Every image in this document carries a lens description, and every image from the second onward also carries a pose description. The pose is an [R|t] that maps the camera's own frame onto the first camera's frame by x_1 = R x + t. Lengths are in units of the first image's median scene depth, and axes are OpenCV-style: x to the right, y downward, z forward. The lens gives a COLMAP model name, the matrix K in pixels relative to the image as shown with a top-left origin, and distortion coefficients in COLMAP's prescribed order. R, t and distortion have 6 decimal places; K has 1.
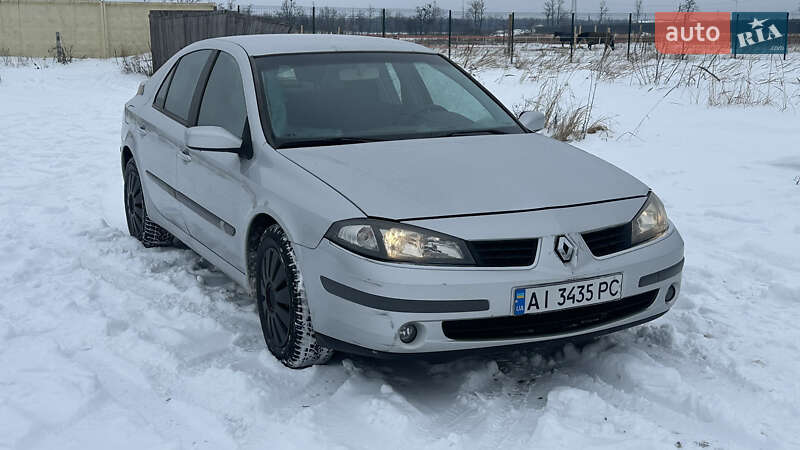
lens RADIAL K [[930.8, 0, 400.0], [0, 930.8, 225.0], [0, 0, 1]] dist [0.203885, -0.400942]
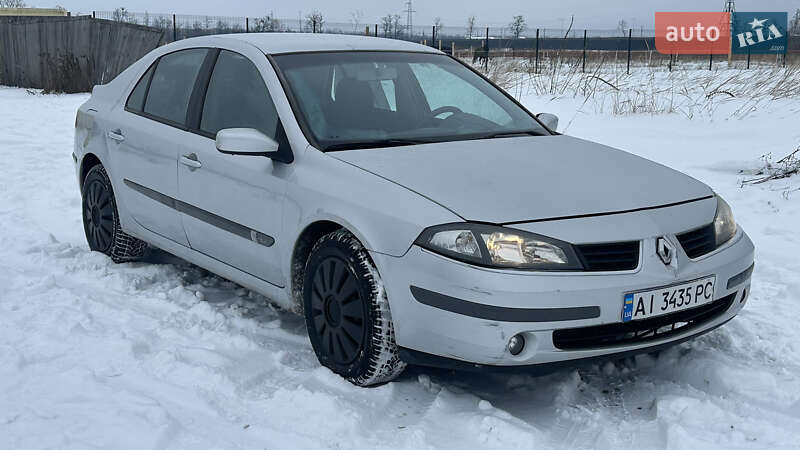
lens RADIAL K [[930.8, 0, 400.0], [0, 930.8, 225.0], [0, 0, 1]] dist [0.203885, -0.400942]
pose [[0.989611, -0.017767, 0.142670, -0.213035], [0.019593, 0.999743, -0.011408, 0.004182], [-0.142430, 0.014085, 0.989705, 0.076932]]
